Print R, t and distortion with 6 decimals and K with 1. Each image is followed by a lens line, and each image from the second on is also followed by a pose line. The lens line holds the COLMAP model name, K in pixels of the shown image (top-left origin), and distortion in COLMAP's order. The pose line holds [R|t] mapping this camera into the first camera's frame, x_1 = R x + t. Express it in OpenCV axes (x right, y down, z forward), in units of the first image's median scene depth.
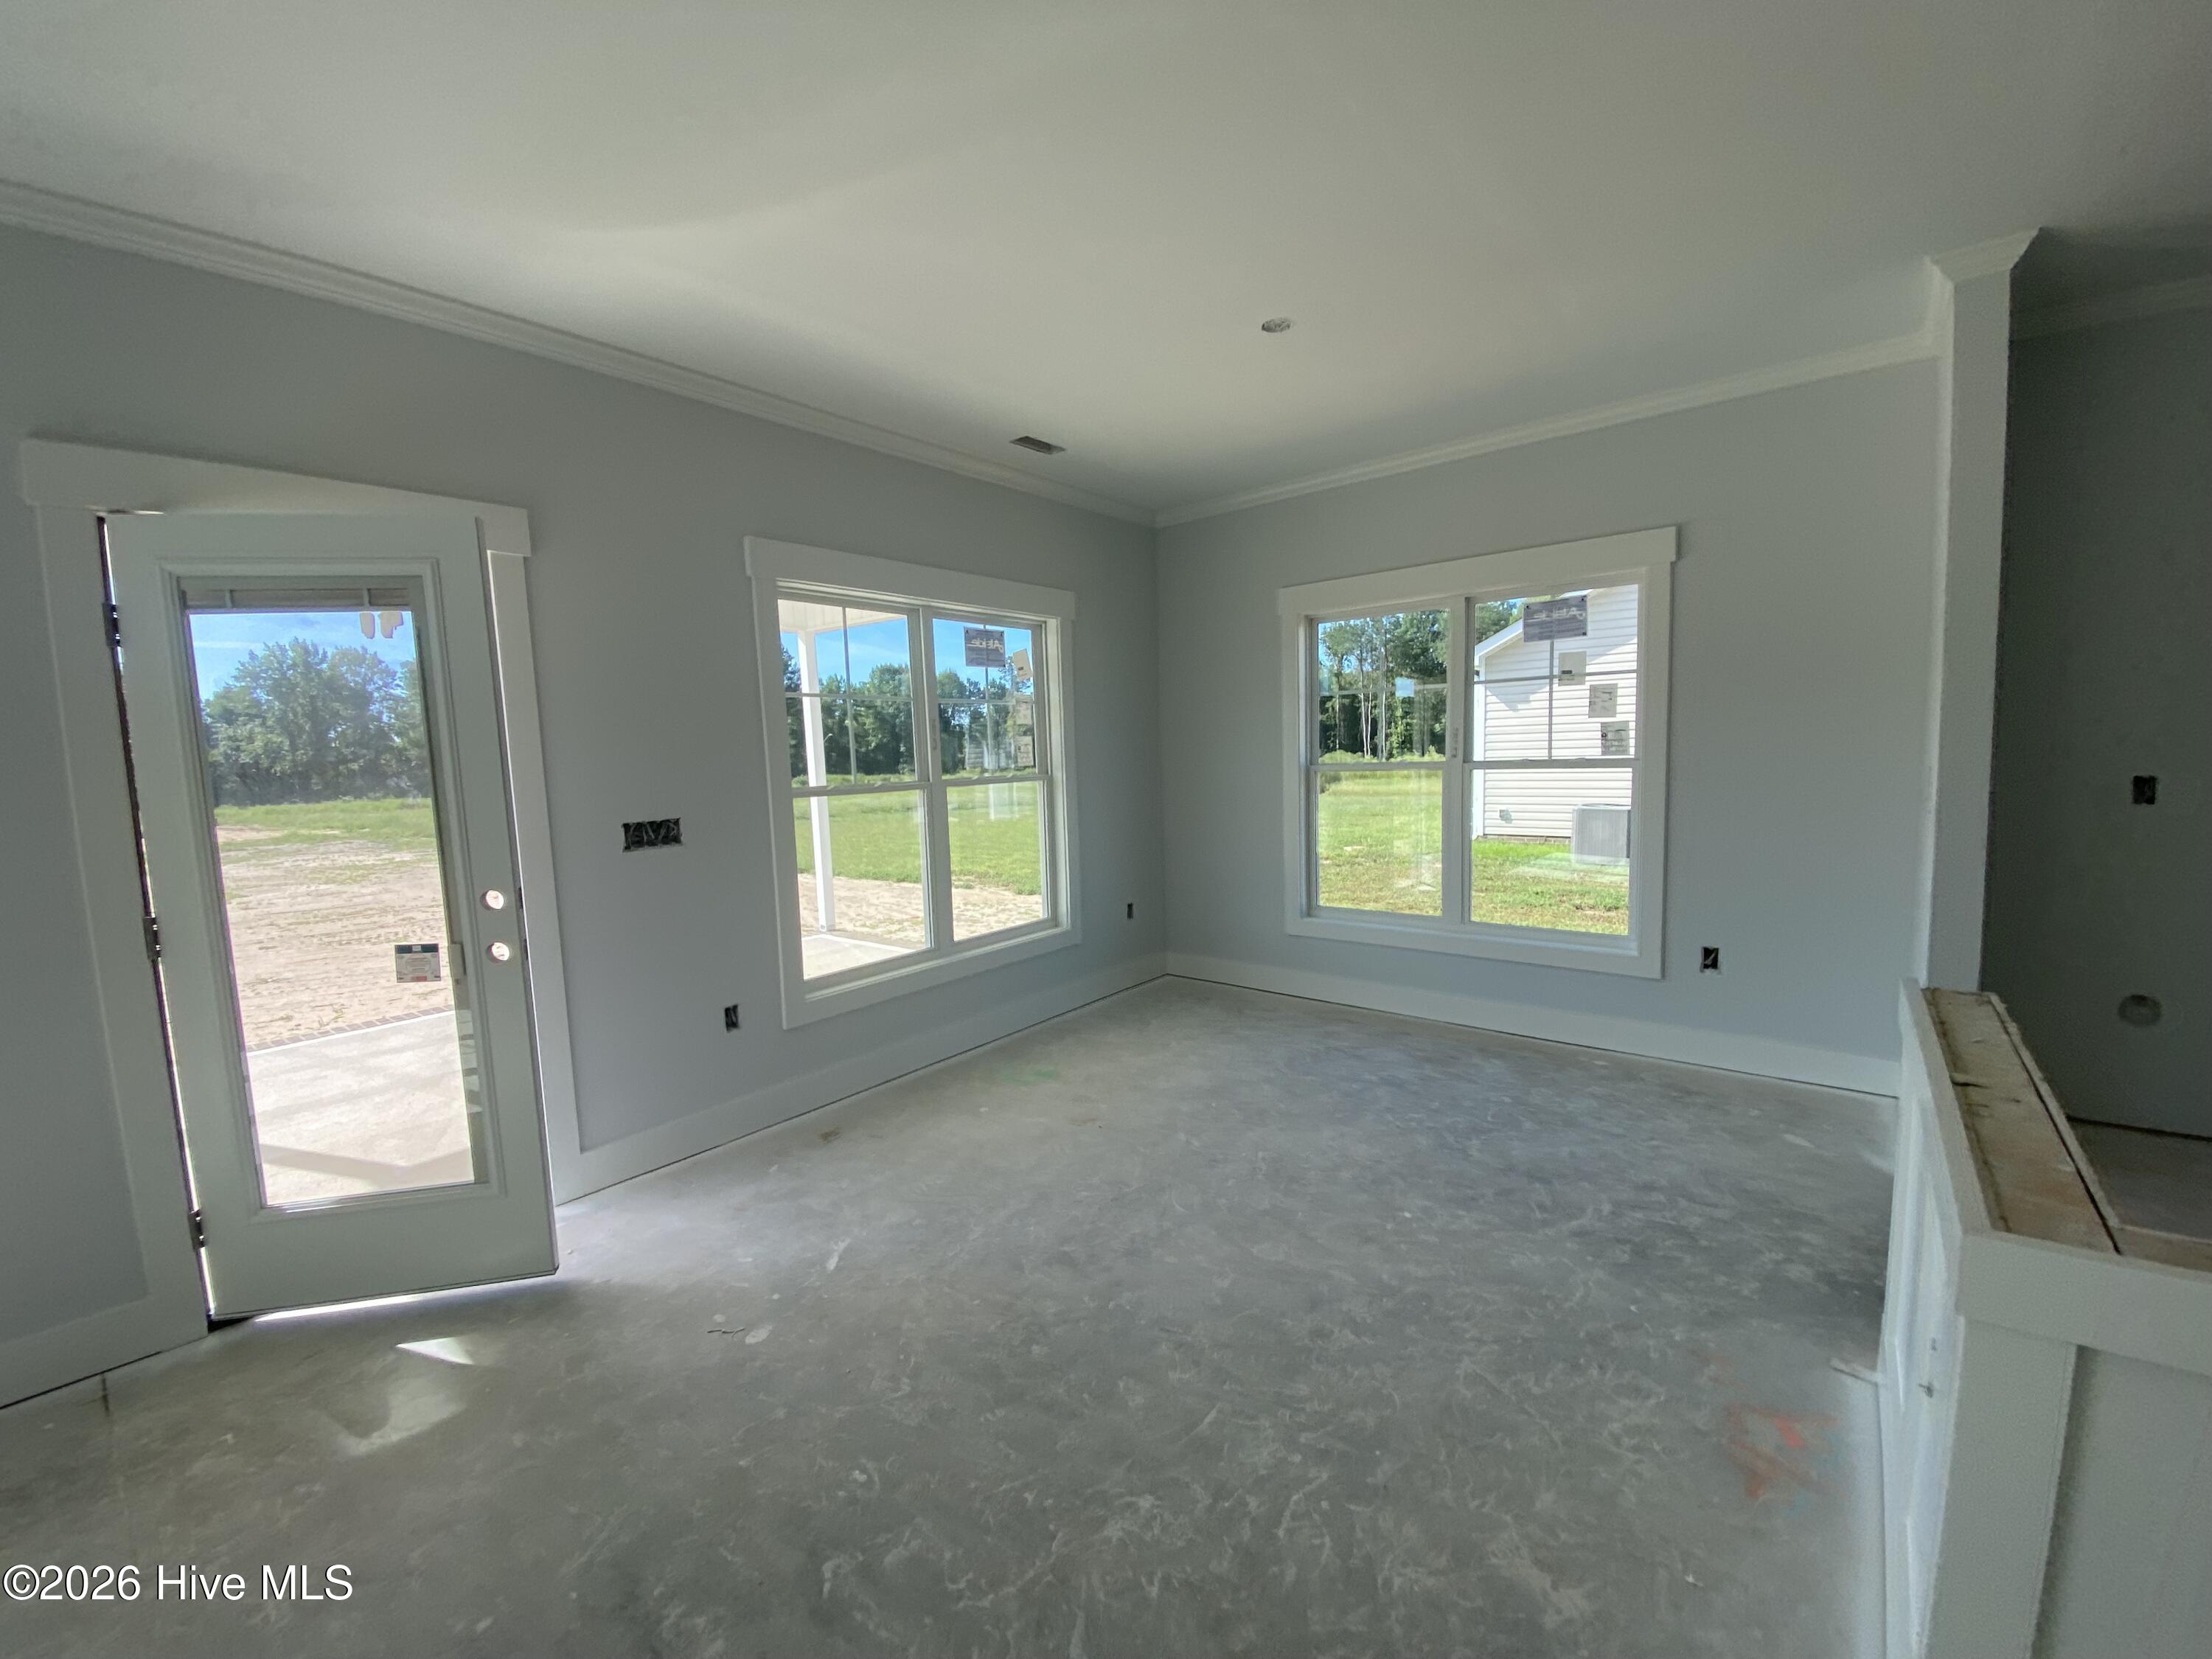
lens RADIAL K [[884.2, 0, 1122.8], [0, 884.2, 829.8], [0, 0, 1]] dist [-0.013294, -0.003967]
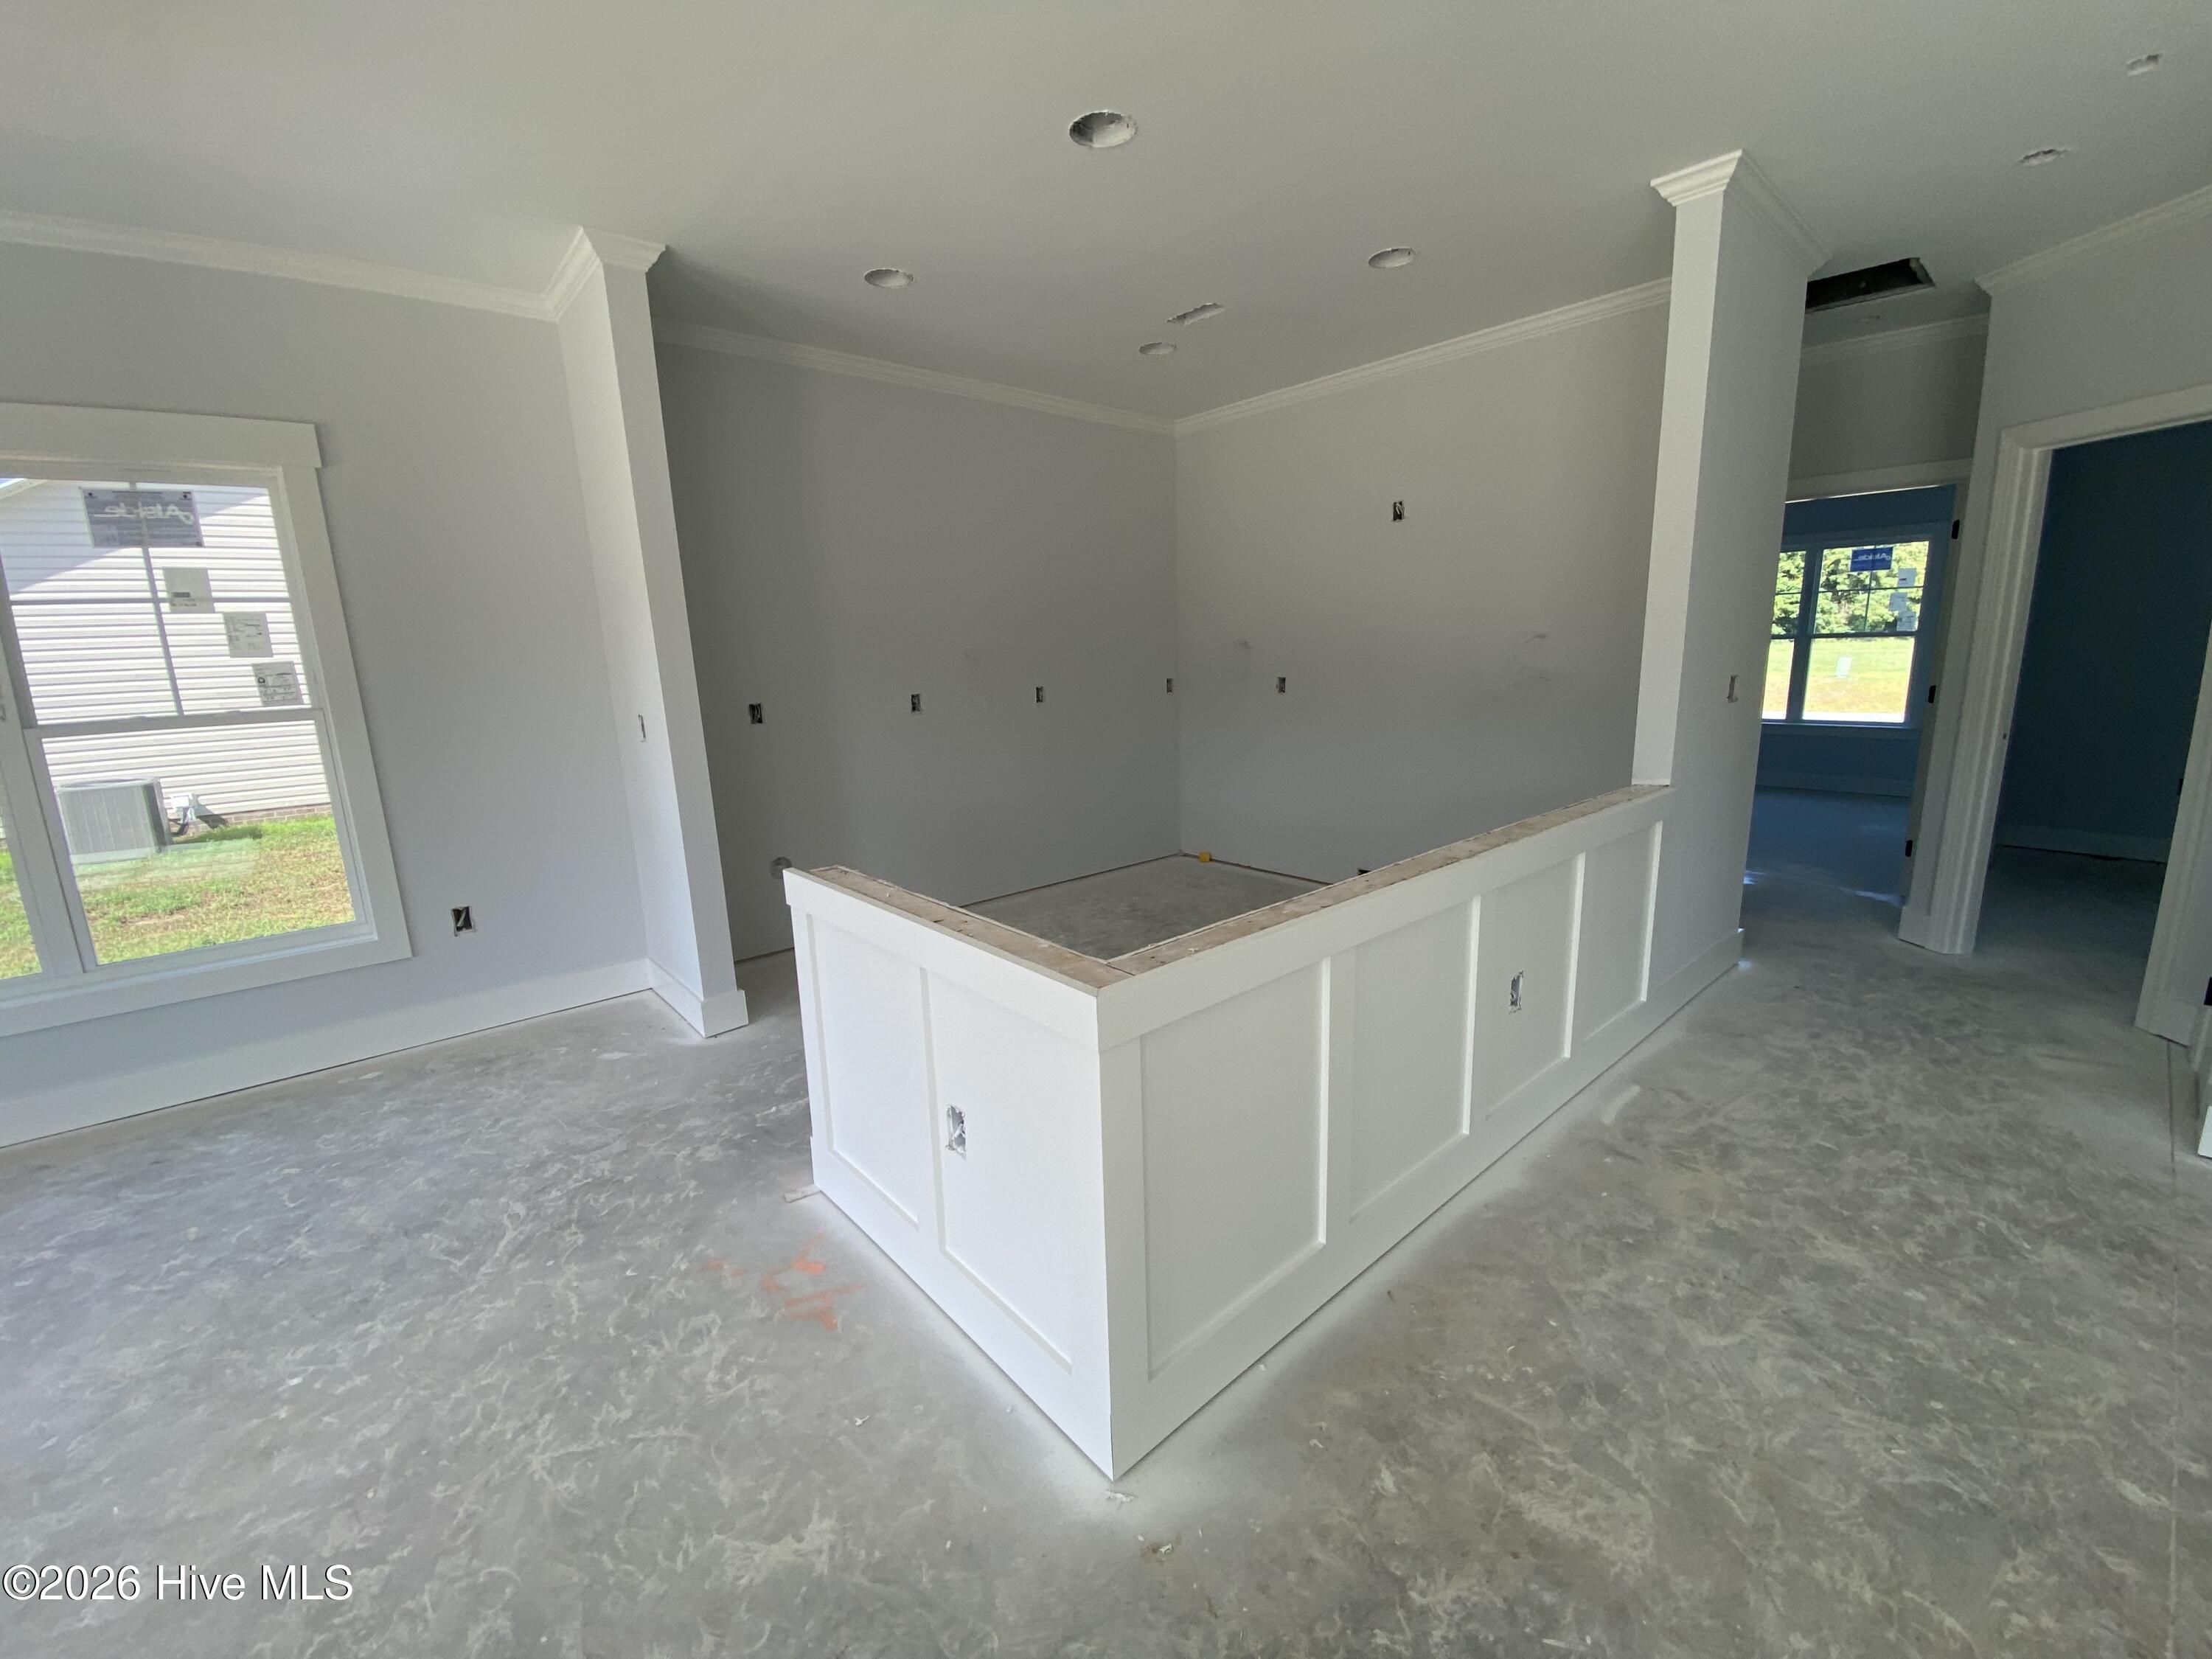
lens RADIAL K [[884.2, 0, 1101.5], [0, 884.2, 828.0], [0, 0, 1]] dist [-0.013294, -0.003967]
pose [[0.185486, -0.170508, 0.967741, -0.126903], [0.117251, 0.981635, 0.150483, -0.012075], [-0.975627, 0.085556, 0.202071, 0.198332]]
